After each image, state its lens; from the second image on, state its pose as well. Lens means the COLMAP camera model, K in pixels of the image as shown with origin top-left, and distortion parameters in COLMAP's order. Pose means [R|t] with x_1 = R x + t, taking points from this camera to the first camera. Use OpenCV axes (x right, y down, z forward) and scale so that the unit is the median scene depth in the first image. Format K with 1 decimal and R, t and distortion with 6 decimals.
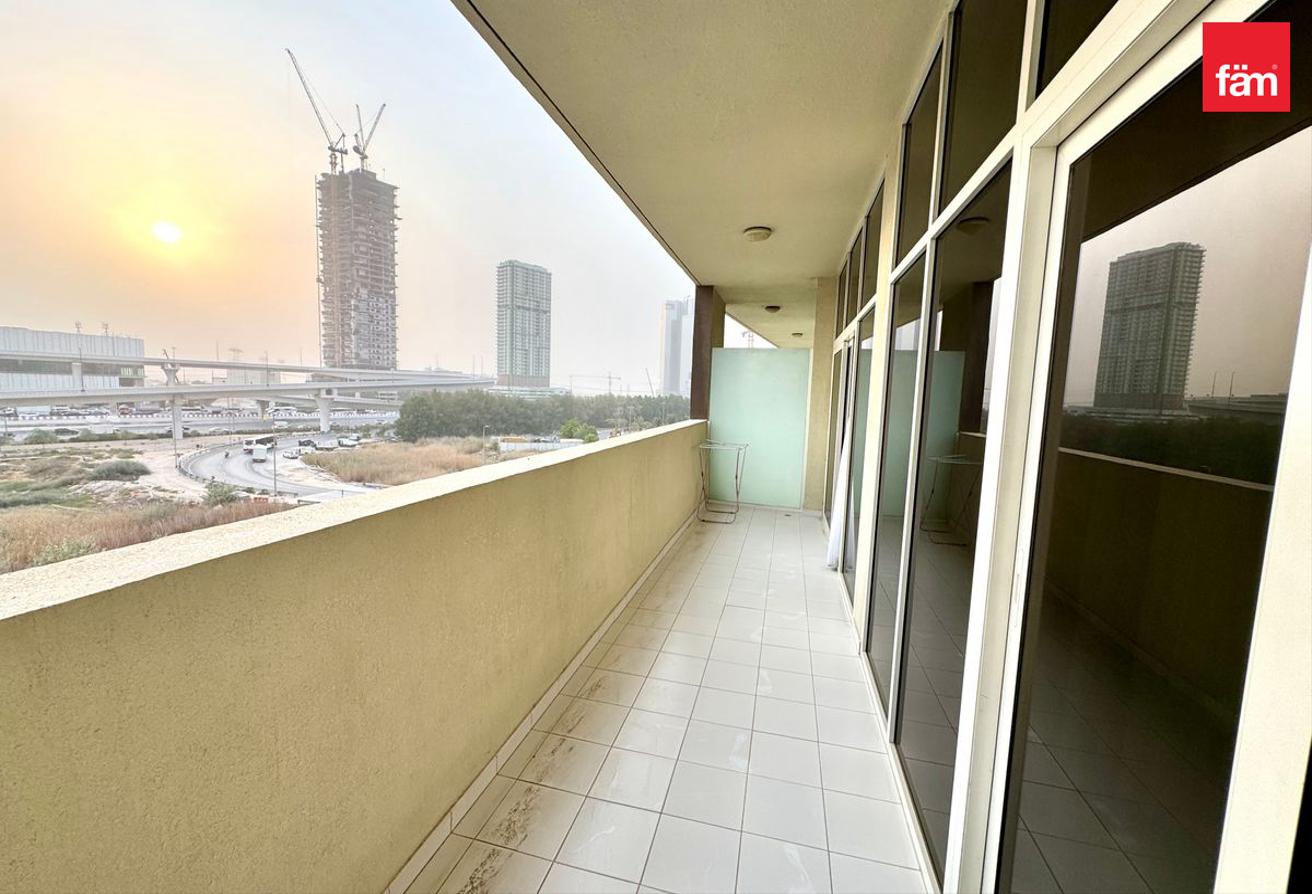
lens RADIAL K [[533.0, 0, 656.0], [0, 533.0, 447.0], [0, 0, 1]] dist [-0.002243, -0.000402]
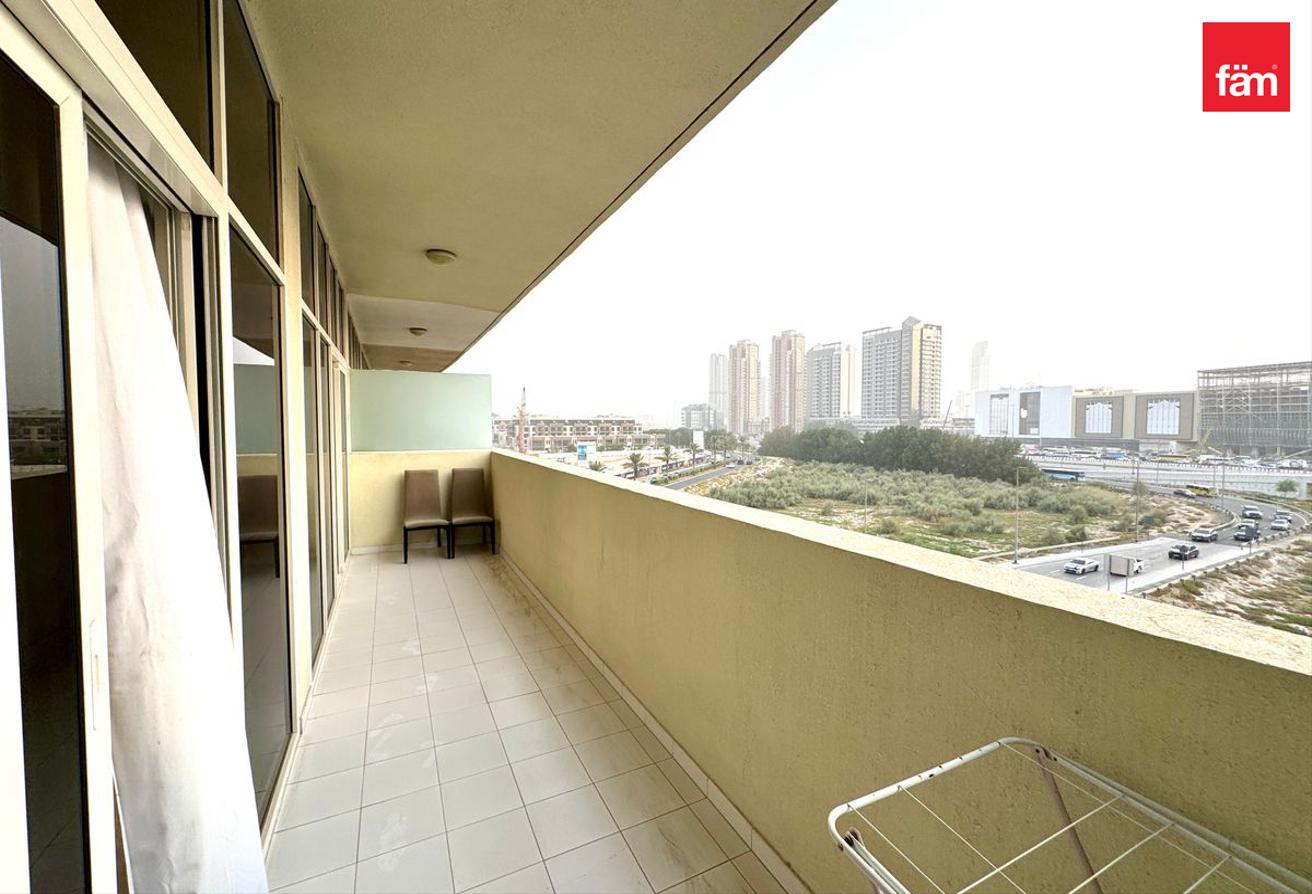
lens RADIAL K [[533.0, 0, 656.0], [0, 533.0, 447.0], [0, 0, 1]] dist [-0.002243, -0.000402]
pose [[-0.761508, -0.014413, -0.647995, 0.457331], [-0.096763, 0.991077, 0.091669, -0.155211], [0.640892, 0.132508, -0.756108, 1.742578]]
